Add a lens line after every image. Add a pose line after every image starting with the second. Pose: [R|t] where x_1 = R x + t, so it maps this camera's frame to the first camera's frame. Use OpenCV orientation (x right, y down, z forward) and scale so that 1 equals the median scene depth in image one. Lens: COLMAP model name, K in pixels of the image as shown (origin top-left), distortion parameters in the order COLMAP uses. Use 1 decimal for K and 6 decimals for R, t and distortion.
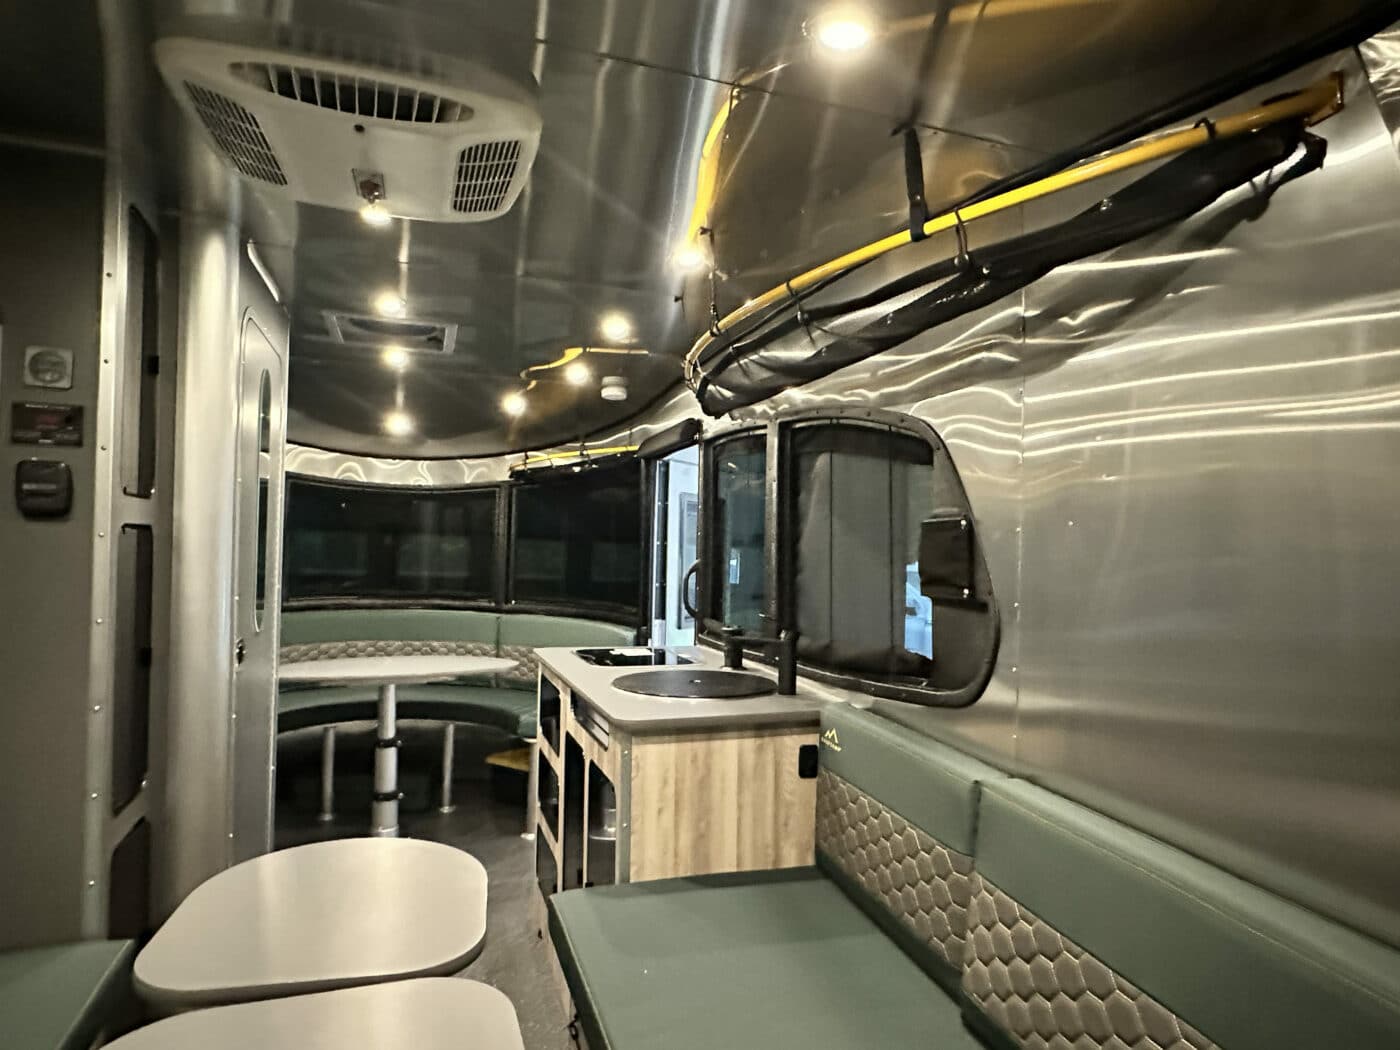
lens RADIAL K [[826.4, 0, 692.3], [0, 826.4, 538.4], [0, 0, 1]] dist [-0.004036, 0.001849]
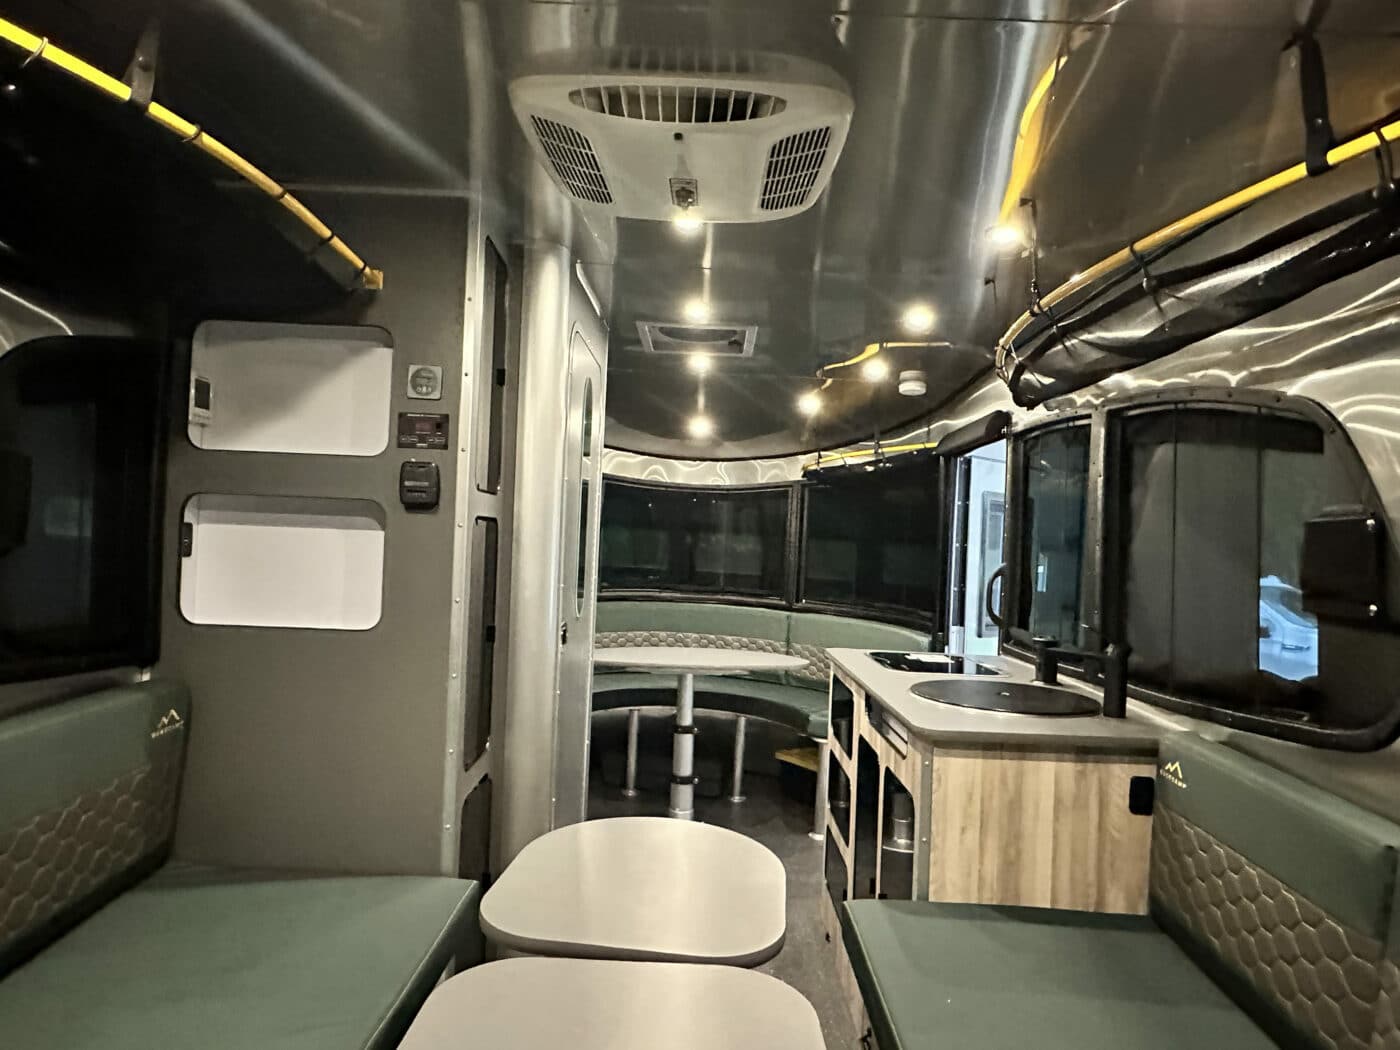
lens RADIAL K [[826.4, 0, 695.3], [0, 826.4, 538.6], [0, 0, 1]] dist [-0.004036, 0.001849]
pose [[0.942632, 0.016696, -0.333417, -0.018181], [-0.017342, 0.999849, 0.001040, 0.005773], [0.333384, 0.004801, 0.942779, 0.018471]]
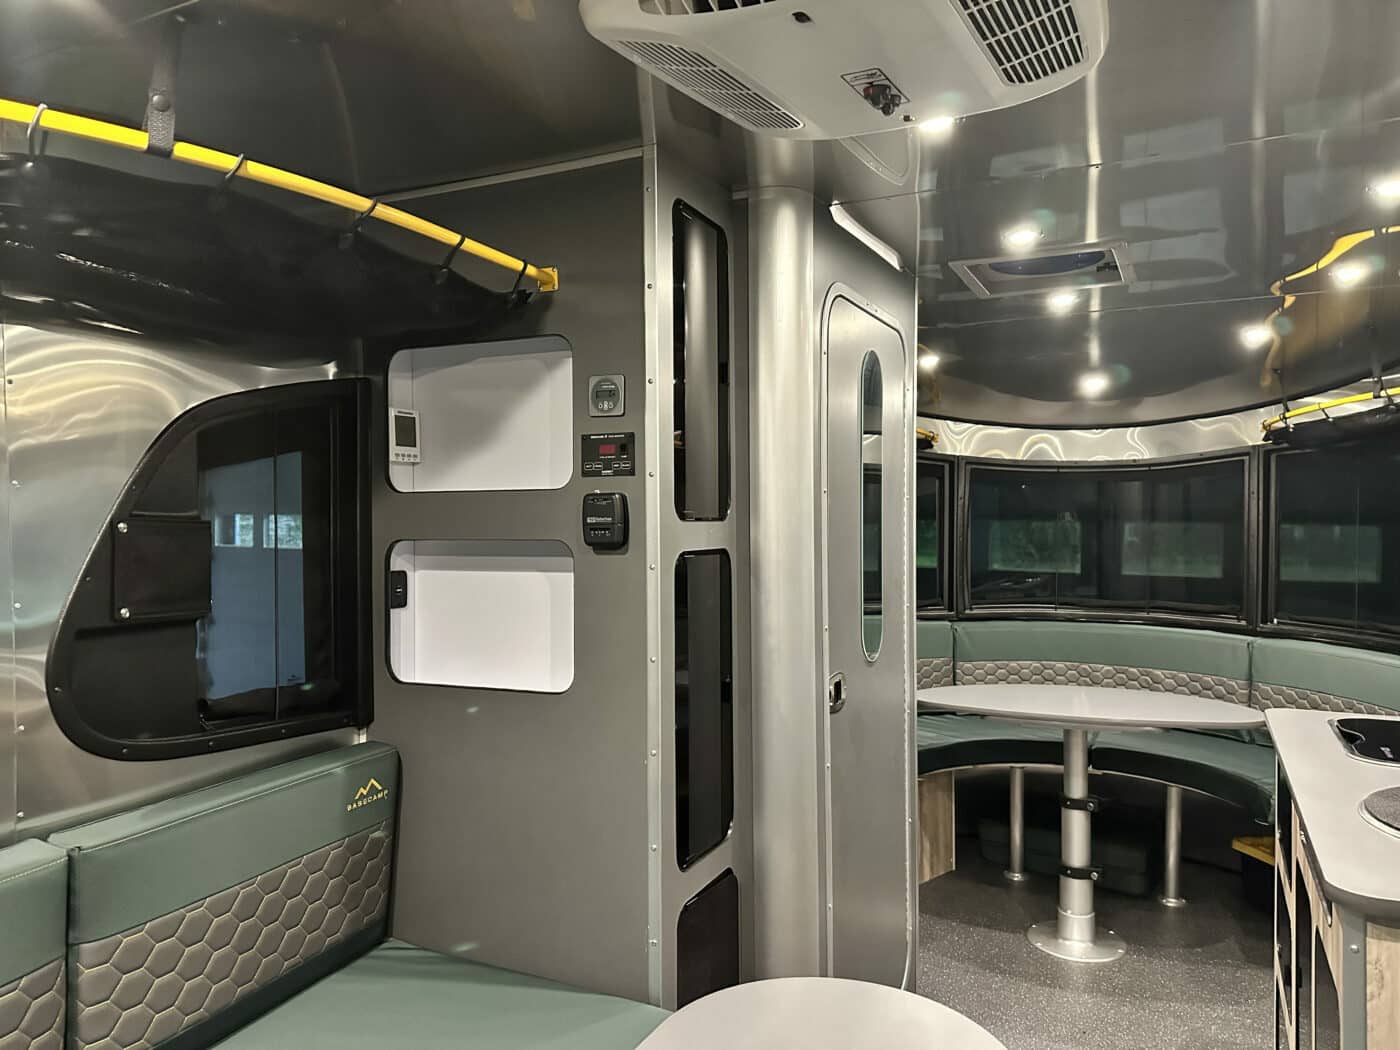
lens RADIAL K [[977.8, 0, 701.8], [0, 977.8, 532.0], [0, 0, 1]] dist [0.054894, -0.077716]
pose [[0.702904, -0.016599, -0.711091, 0.082854], [0.029287, 0.999555, 0.005616, -0.038052], [0.710681, -0.024773, 0.703078, 0.208419]]
